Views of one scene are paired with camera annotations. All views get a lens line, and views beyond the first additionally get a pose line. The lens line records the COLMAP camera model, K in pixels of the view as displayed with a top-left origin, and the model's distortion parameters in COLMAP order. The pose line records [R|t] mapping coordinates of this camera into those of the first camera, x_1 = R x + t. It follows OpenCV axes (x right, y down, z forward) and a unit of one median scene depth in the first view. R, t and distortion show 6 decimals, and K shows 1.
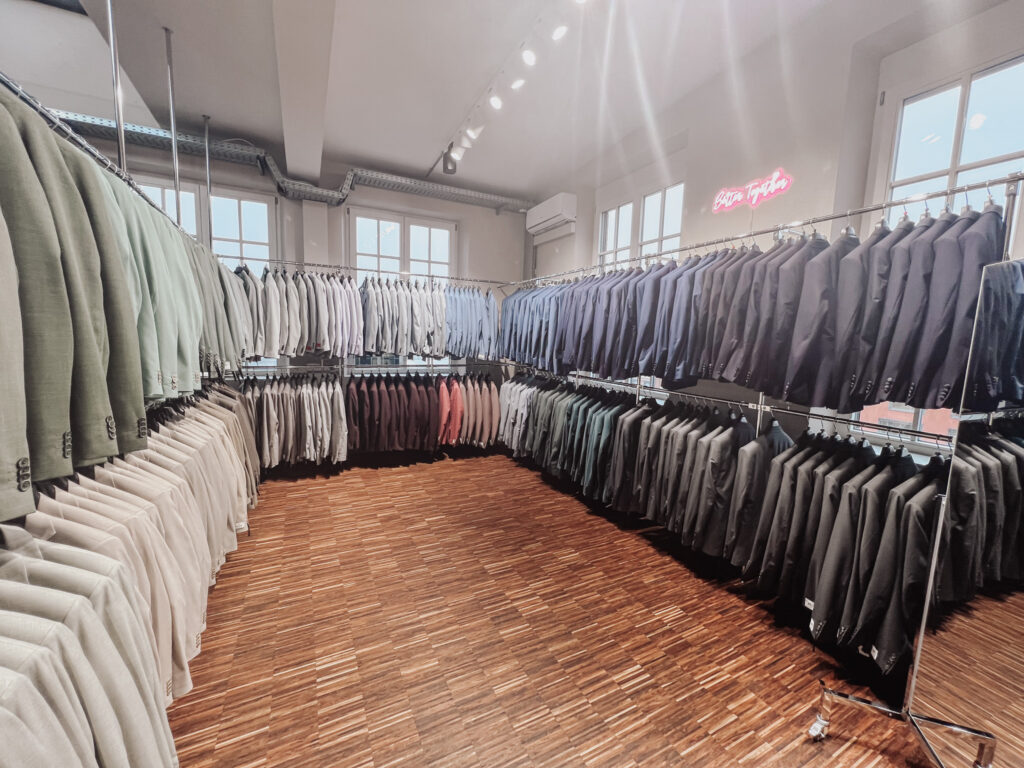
lens RADIAL K [[409.0, 0, 509.3], [0, 409.0, 383.5], [0, 0, 1]] dist [-0.000995, -0.000001]
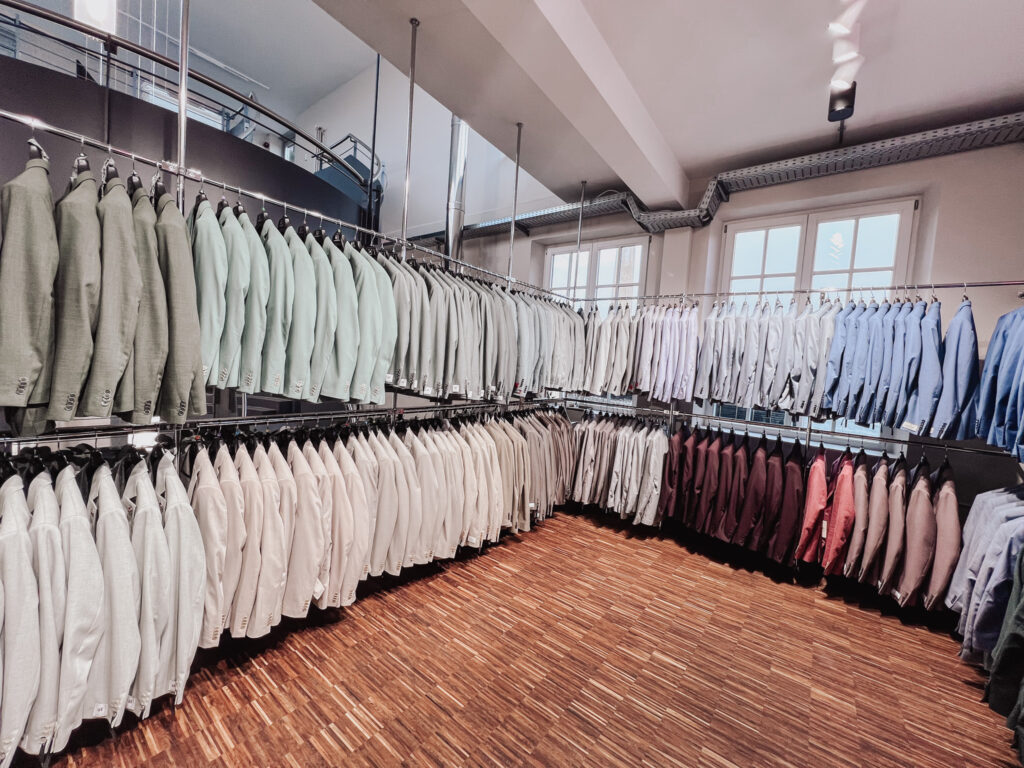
lens RADIAL K [[409.0, 0, 509.3], [0, 409.0, 383.5], [0, 0, 1]] dist [-0.000995, -0.000001]
pose [[0.429195, 0.050986, -0.901771, 0.216855], [-0.160516, 0.986818, -0.020602, -0.033182], [0.888834, 0.153591, 0.431722, 0.371285]]
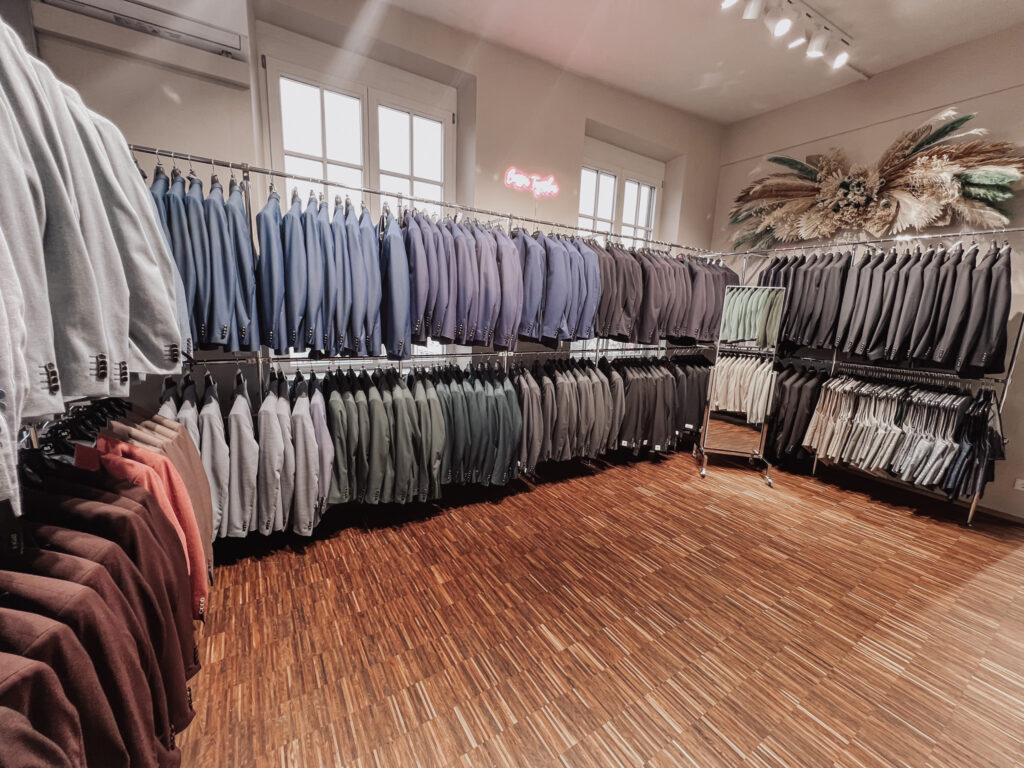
lens RADIAL K [[409.0, 0, 509.3], [0, 409.0, 383.5], [0, 0, 1]] dist [-0.000995, -0.000001]
pose [[-0.095086, -0.220823, 0.970668, -0.543526], [0.067700, 0.971394, 0.227620, -0.122272], [-0.993164, 0.087358, -0.077416, 0.897298]]
